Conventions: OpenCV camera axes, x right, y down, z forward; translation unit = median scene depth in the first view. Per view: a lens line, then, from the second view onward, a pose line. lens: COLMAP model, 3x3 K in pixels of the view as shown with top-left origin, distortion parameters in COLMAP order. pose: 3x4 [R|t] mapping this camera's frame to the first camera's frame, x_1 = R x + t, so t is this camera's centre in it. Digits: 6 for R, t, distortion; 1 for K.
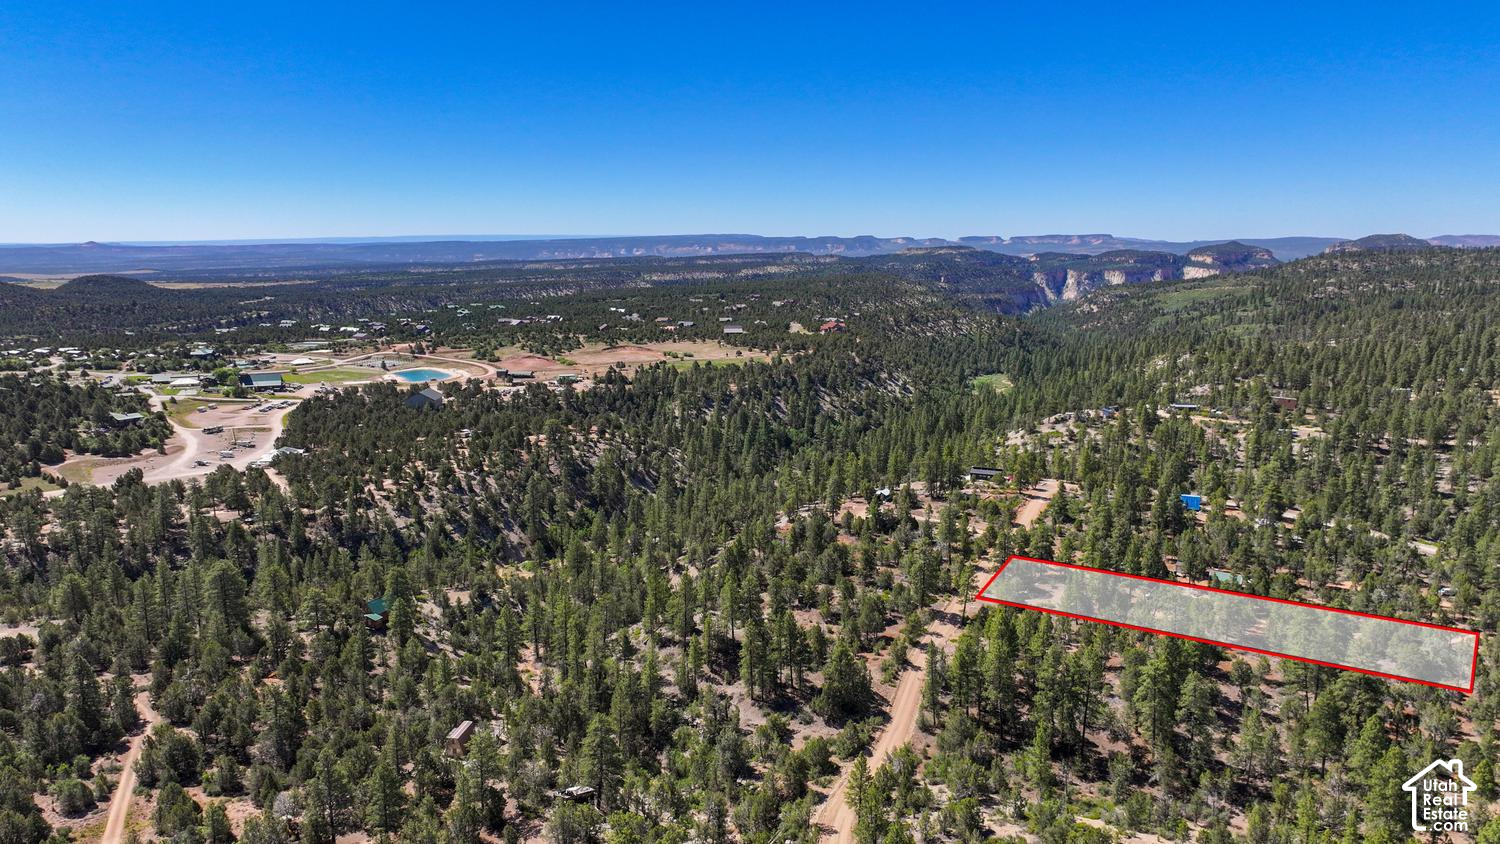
lens RADIAL K [[1054.1, 0, 748.0], [0, 1054.1, 414.8], [0, 0, 1]] dist [-0.001214, 0.011399]
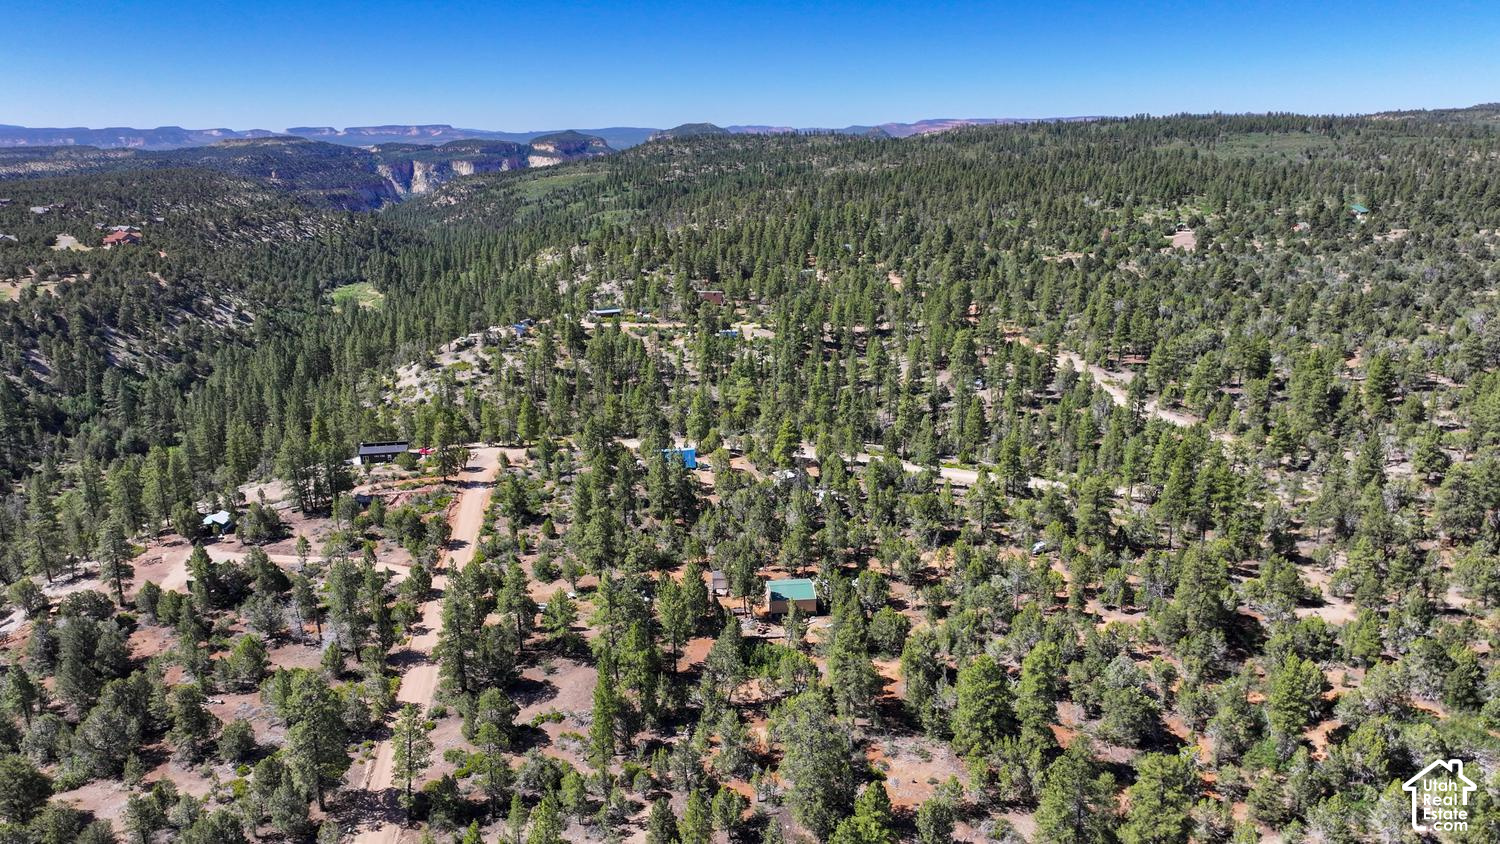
lens RADIAL K [[1054.1, 0, 751.3], [0, 1054.1, 420.9], [0, 0, 1]] dist [-0.001214, 0.011399]
pose [[0.827056, -0.152967, 0.540906, 0.030326], [0.096382, 0.986601, 0.131639, -0.014364], [-0.553795, -0.056739, 0.830718, 0.161379]]
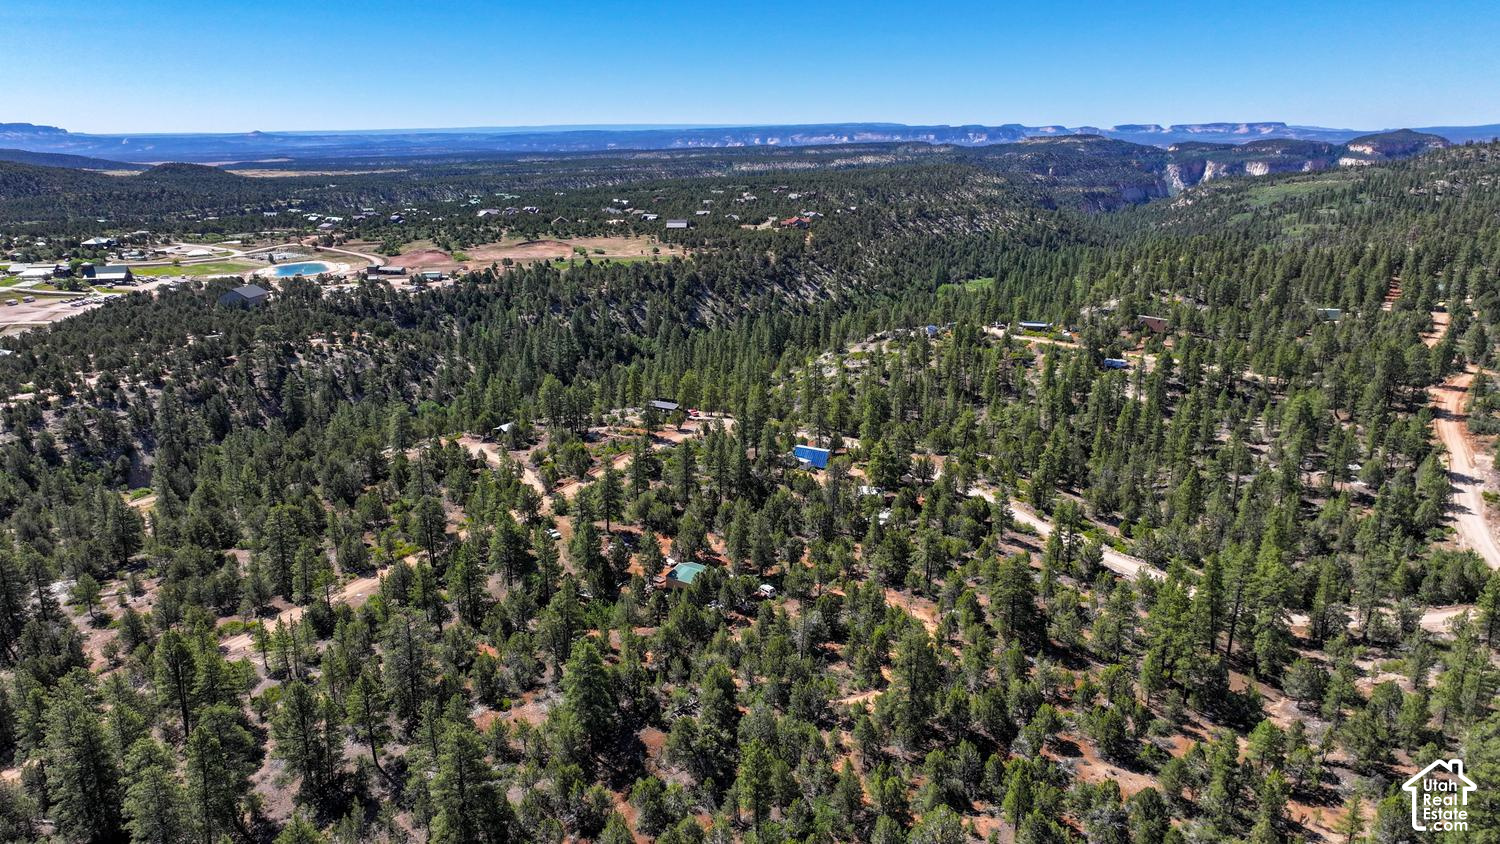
lens RADIAL K [[1054.1, 0, 751.8], [0, 1054.1, 414.3], [0, 0, 1]] dist [-0.001214, 0.011399]
pose [[0.990869, 0.034591, -0.130317, 0.202358], [-0.021442, 0.994657, 0.100985, -0.011468], [0.133114, -0.097269, 0.986316, 0.098557]]
